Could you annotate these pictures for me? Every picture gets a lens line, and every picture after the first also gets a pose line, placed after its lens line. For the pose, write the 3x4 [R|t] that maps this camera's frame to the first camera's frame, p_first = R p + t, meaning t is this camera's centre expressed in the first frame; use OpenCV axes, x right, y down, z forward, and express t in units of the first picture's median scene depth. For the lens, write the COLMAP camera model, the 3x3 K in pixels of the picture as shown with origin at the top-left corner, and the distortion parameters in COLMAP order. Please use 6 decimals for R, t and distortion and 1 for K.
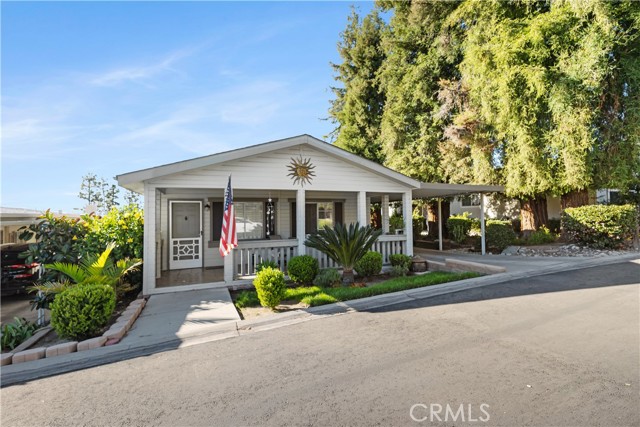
lens RADIAL K [[286.9, 0, 320.8], [0, 286.9, 205.1], [0, 0, 1]] dist [0.005561, 0.000283]
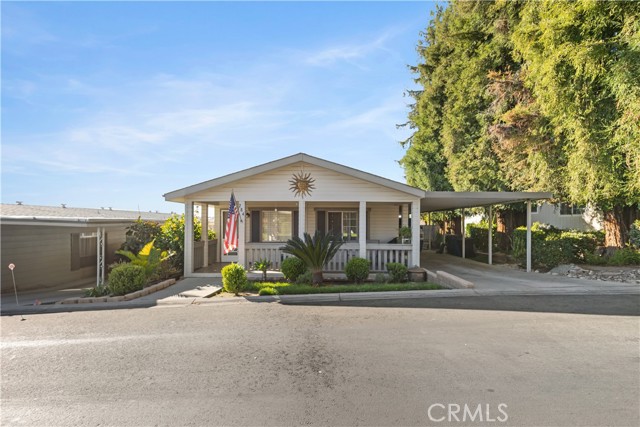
lens RADIAL K [[280.8, 0, 320.3], [0, 280.8, 220.6], [0, 0, 1]] dist [0.000518, -0.000479]
pose [[0.923771, 0.014428, -0.382674, 0.342734], [-0.001767, 0.999440, 0.033415, -0.009971], [0.382942, -0.030191, 0.923279, -0.012916]]
